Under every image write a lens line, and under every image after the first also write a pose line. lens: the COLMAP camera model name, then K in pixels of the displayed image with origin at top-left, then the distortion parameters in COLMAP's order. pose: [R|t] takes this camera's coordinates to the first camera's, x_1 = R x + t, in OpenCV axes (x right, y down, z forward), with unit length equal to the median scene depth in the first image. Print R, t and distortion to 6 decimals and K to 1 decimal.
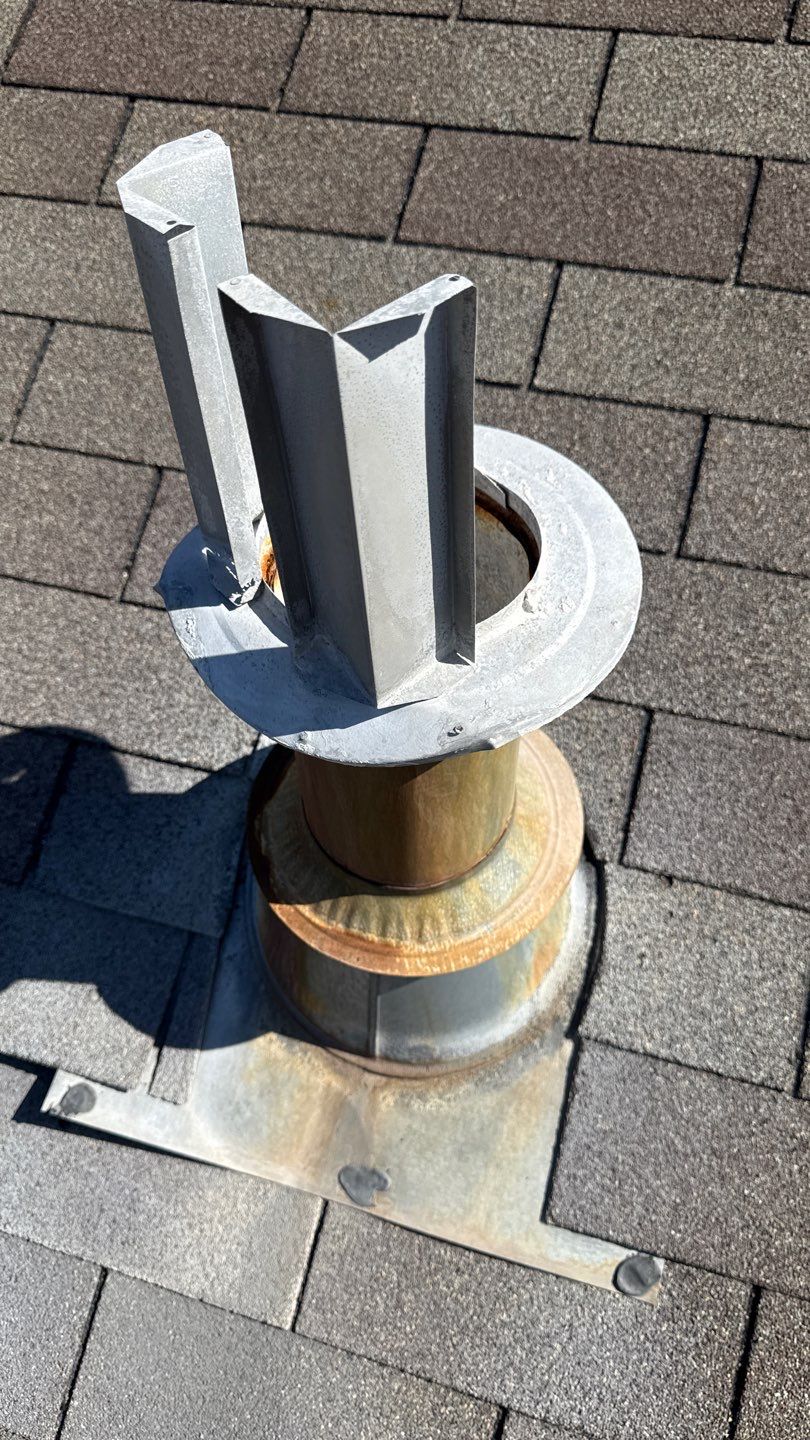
lens RADIAL K [[1047.4, 0, 405.0], [0, 1047.4, 720.0], [0, 0, 1]] dist [-0.043306, 0.008317]
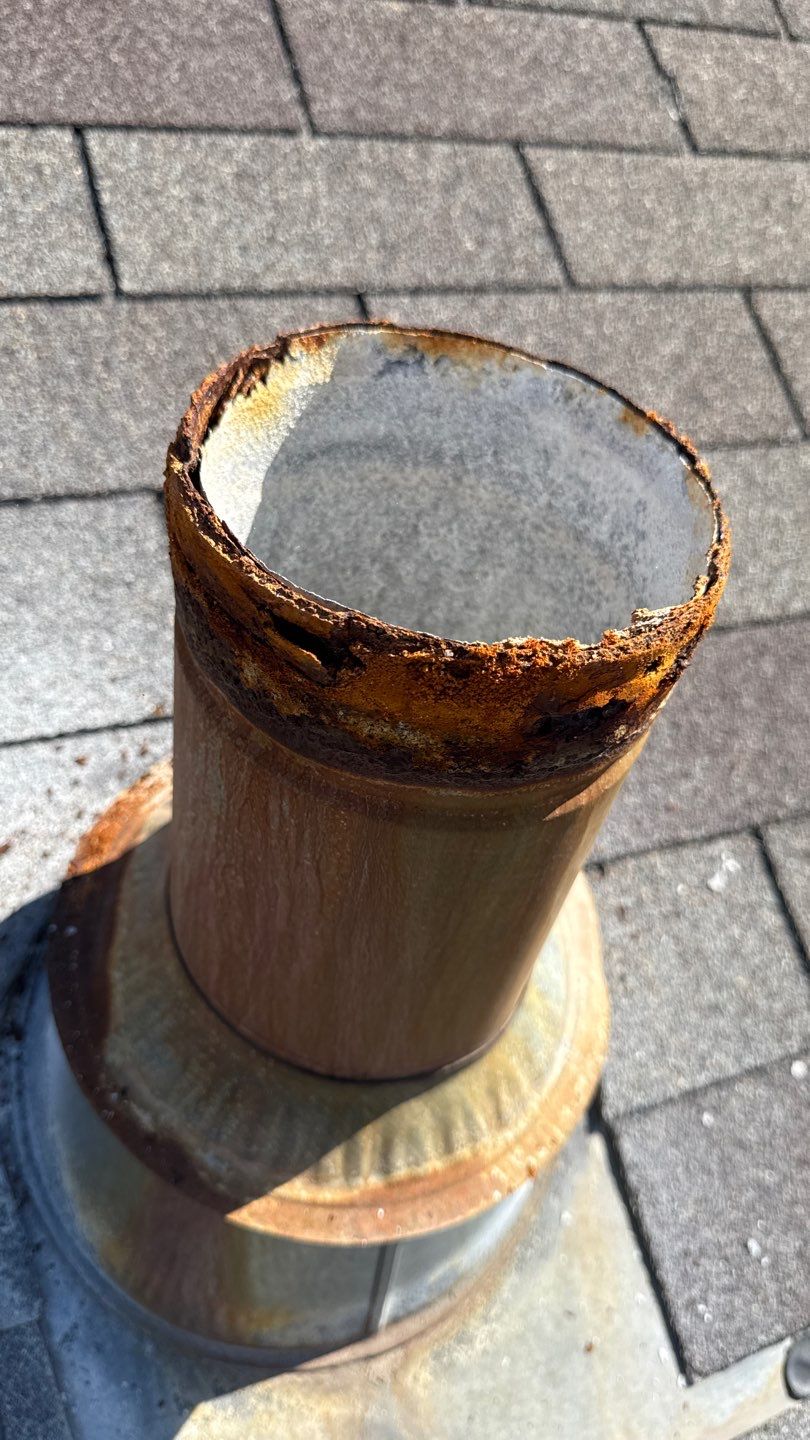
lens RADIAL K [[1047.4, 0, 405.0], [0, 1047.4, 720.0], [0, 0, 1]] dist [-0.043306, 0.008317]
pose [[0.775851, -0.341640, 0.530412, -0.215327], [0.360899, 0.929895, 0.071050, -0.049444], [-0.517501, 0.136300, 0.844758, 0.424575]]
